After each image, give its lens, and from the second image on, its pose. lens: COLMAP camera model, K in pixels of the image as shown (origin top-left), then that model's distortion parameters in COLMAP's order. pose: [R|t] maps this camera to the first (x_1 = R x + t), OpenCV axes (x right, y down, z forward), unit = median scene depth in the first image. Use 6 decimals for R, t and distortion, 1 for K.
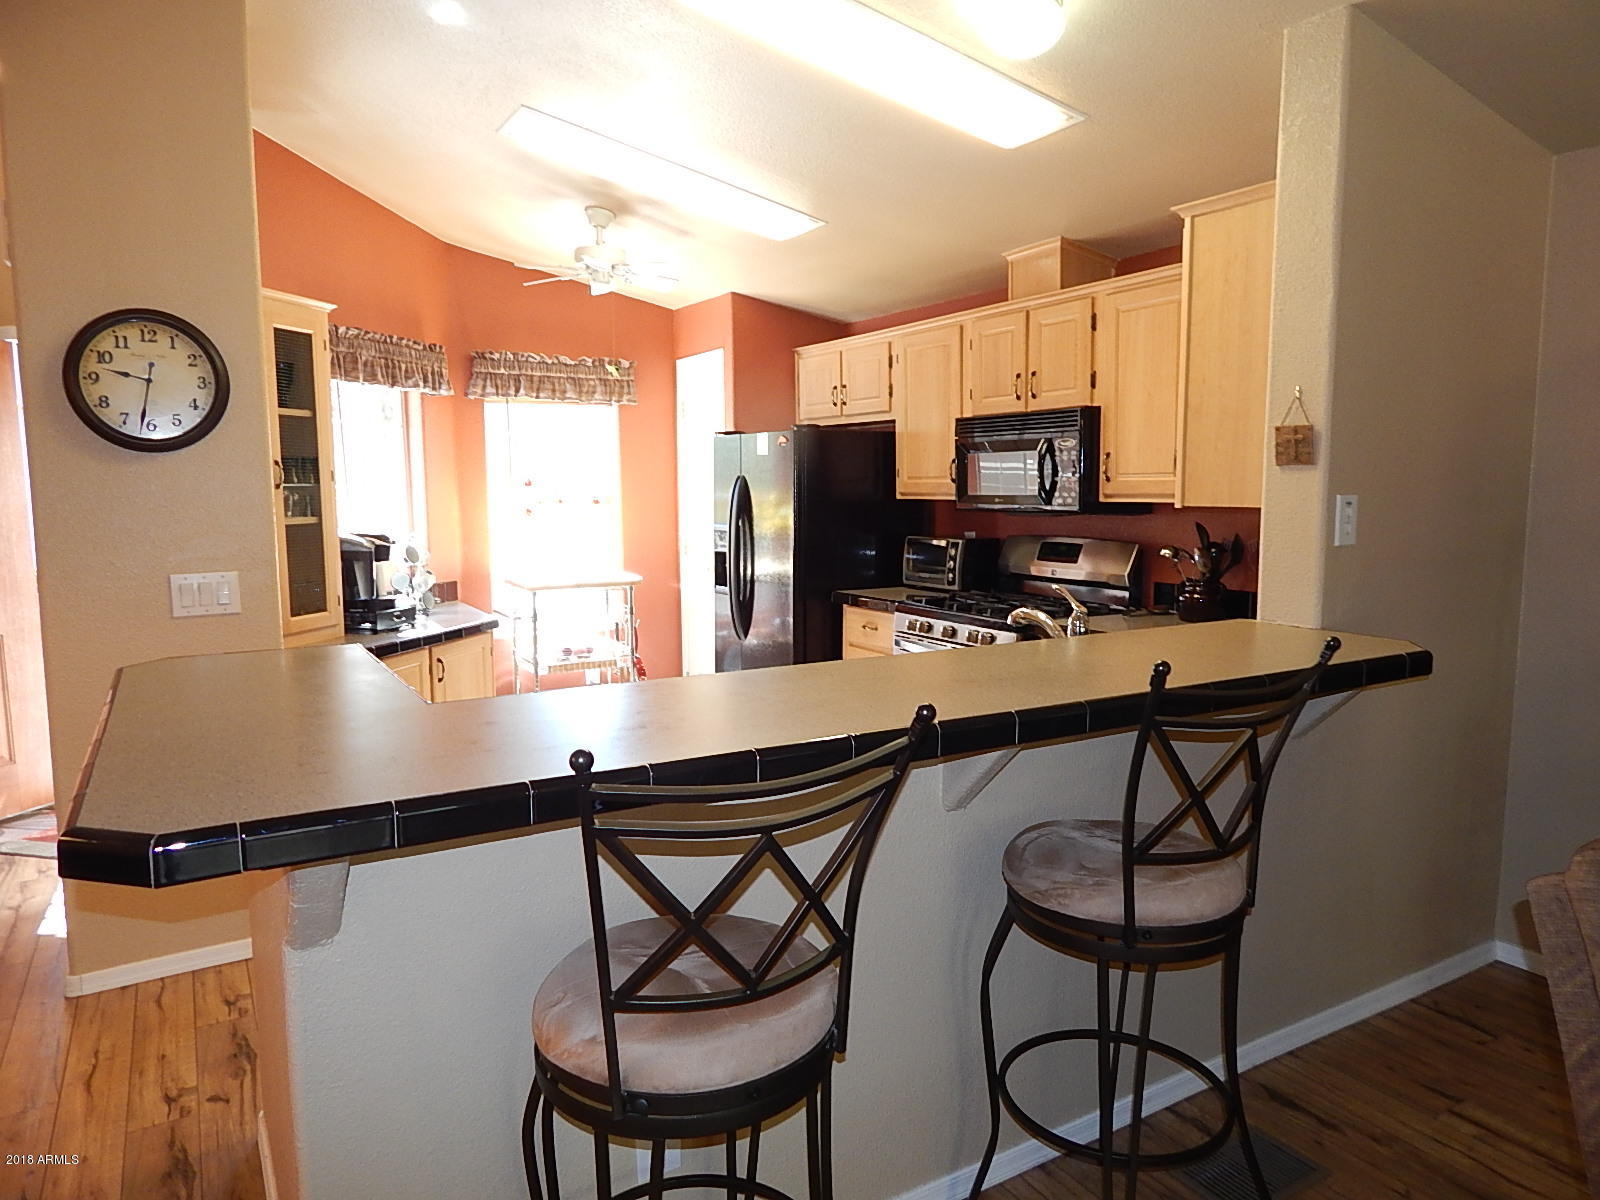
lens RADIAL K [[1054.8, 0, 824.1], [0, 1054.8, 576.8], [0, 0, 1]] dist [0.002102, 0.005781]
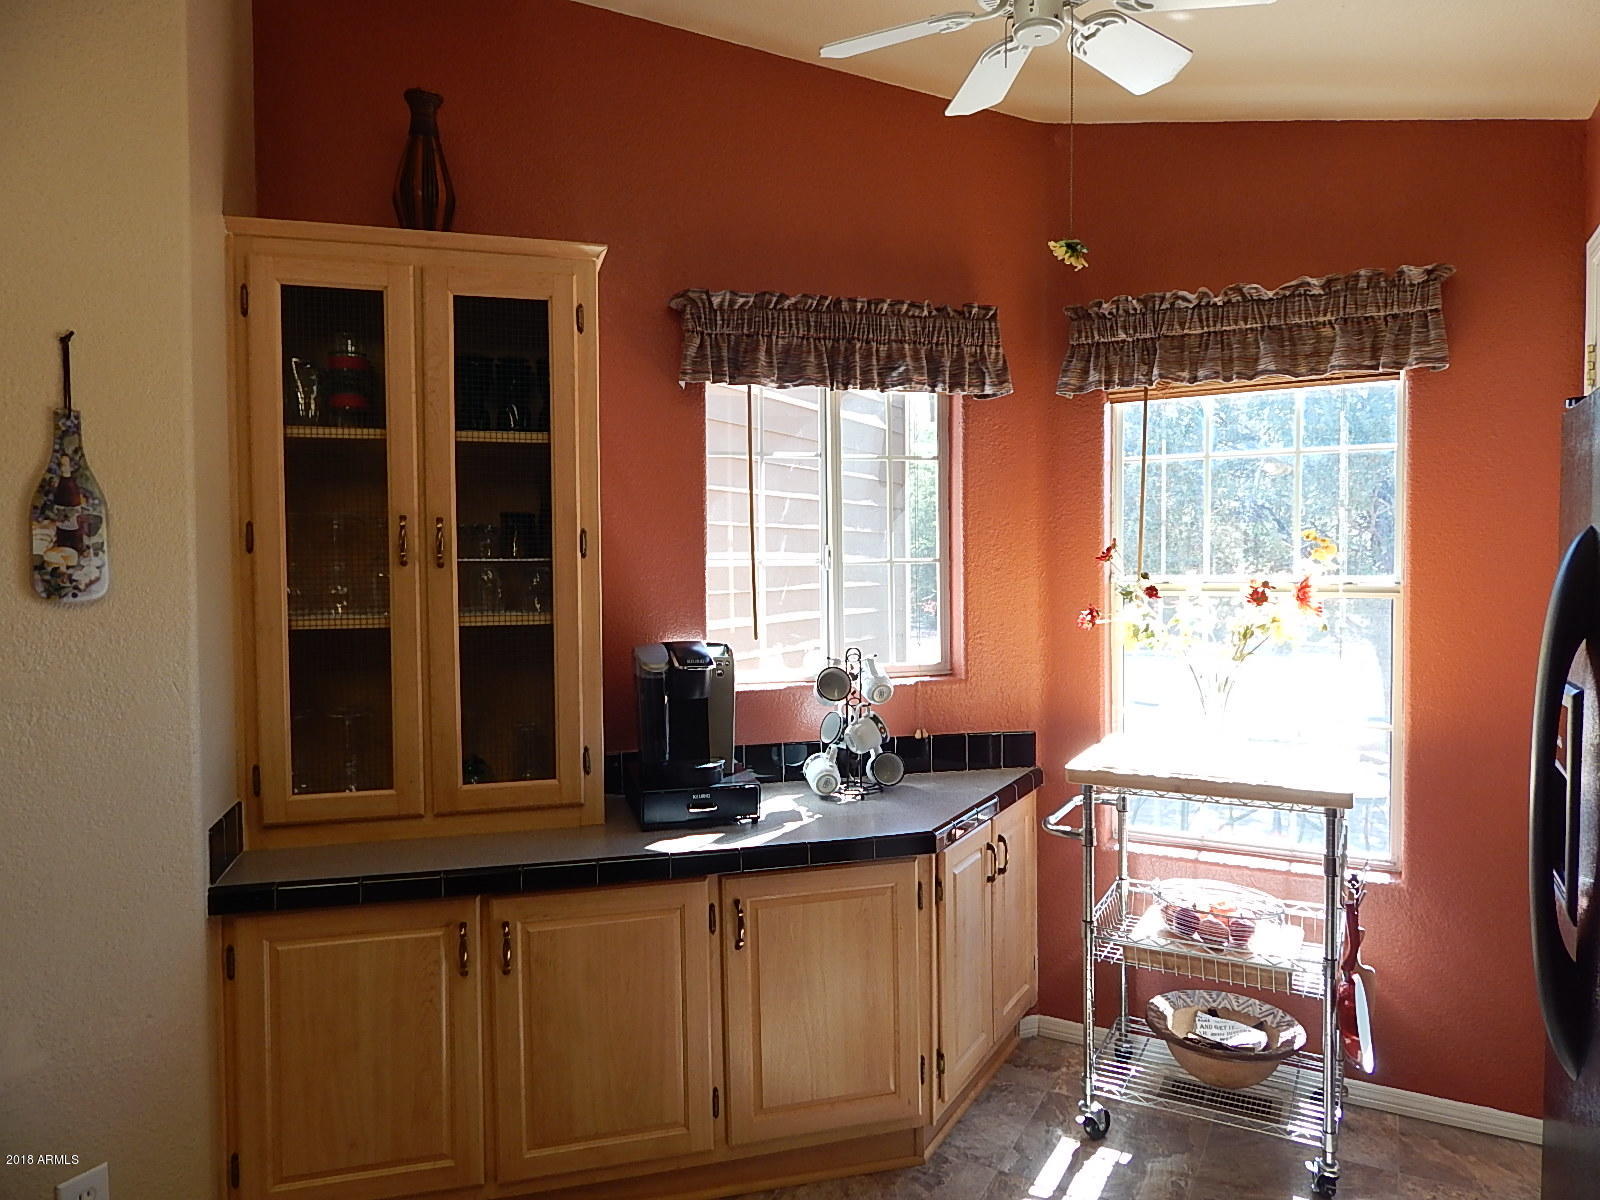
lens RADIAL K [[1054.8, 0, 803.7], [0, 1054.8, 600.3], [0, 0, 1]] dist [0.002102, 0.005781]
pose [[0.494195, 0.036168, -0.868598, 0.076589], [-0.073975, 0.997260, -0.000563, -0.063061], [0.866198, 0.064533, 0.495516, 0.701413]]
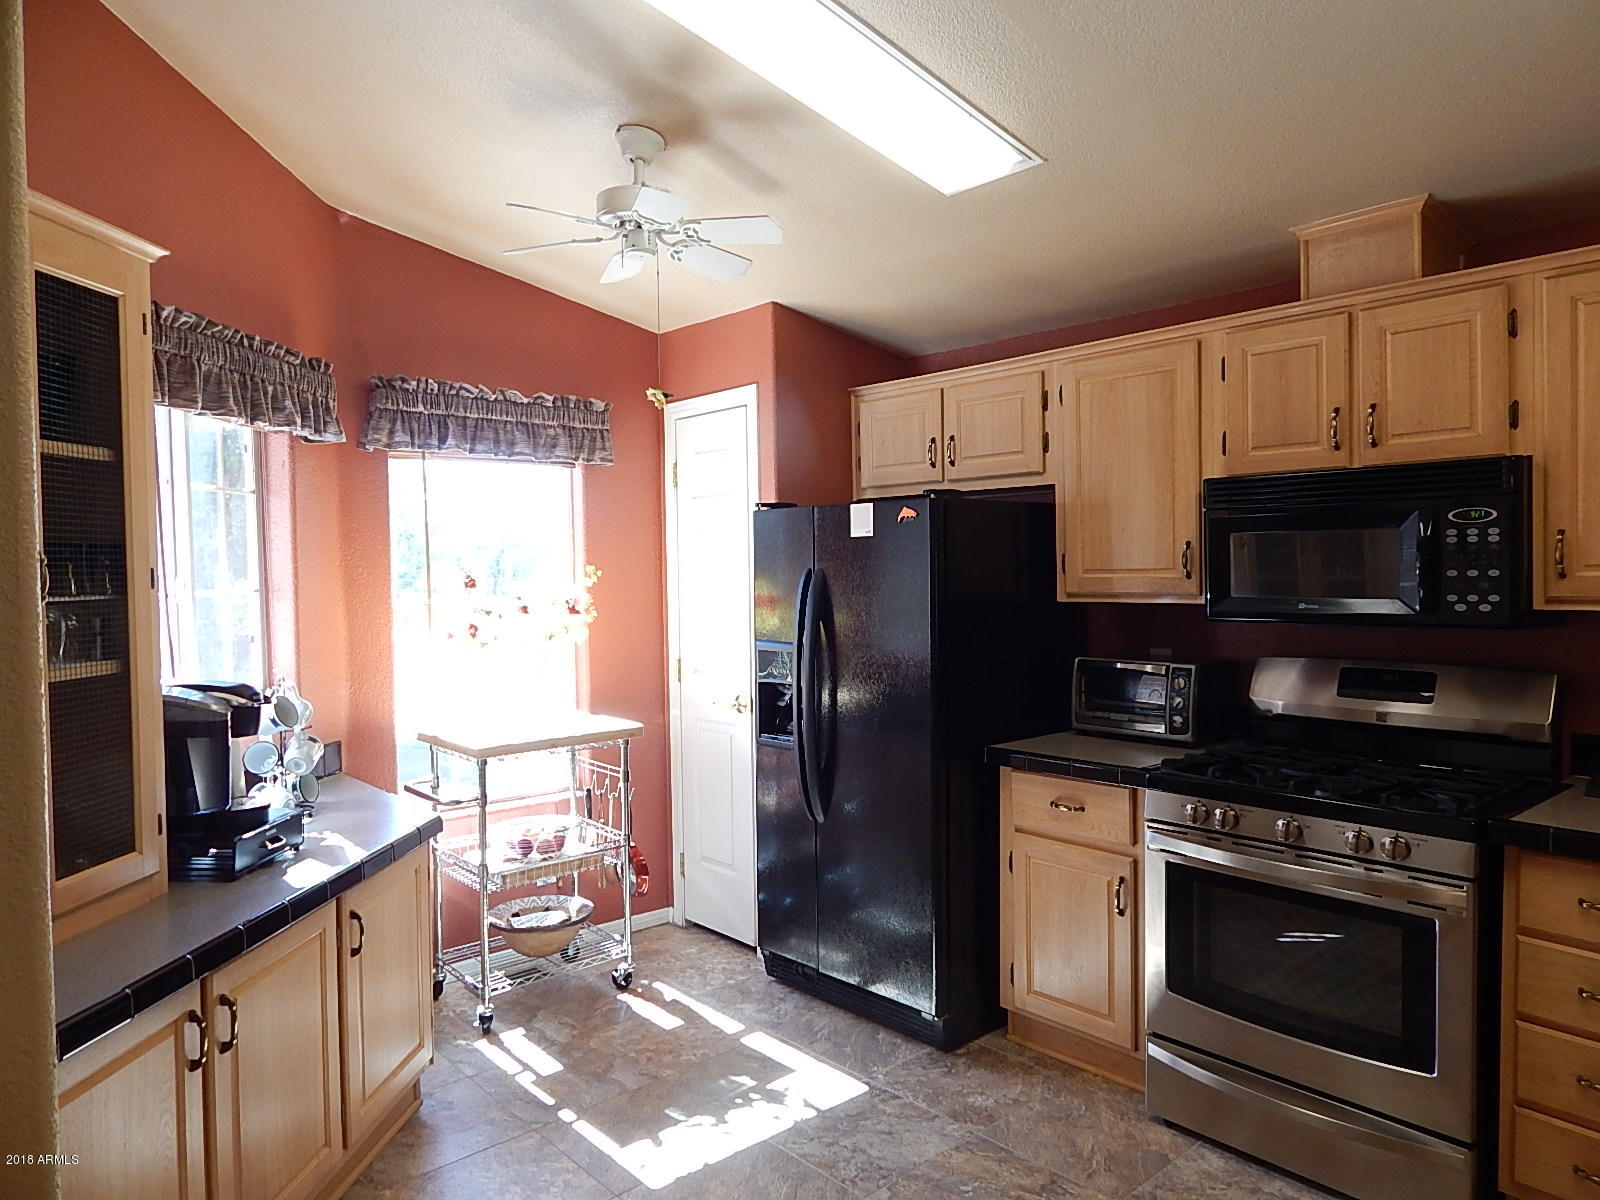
lens RADIAL K [[1054.8, 0, 827.7], [0, 1054.8, 585.7], [0, 0, 1]] dist [0.002102, 0.005781]
pose [[0.982053, -0.011327, 0.188267, -0.207235], [0.024869, 0.997256, -0.069721, -0.041816], [-0.186960, 0.073152, 0.979640, 0.376483]]
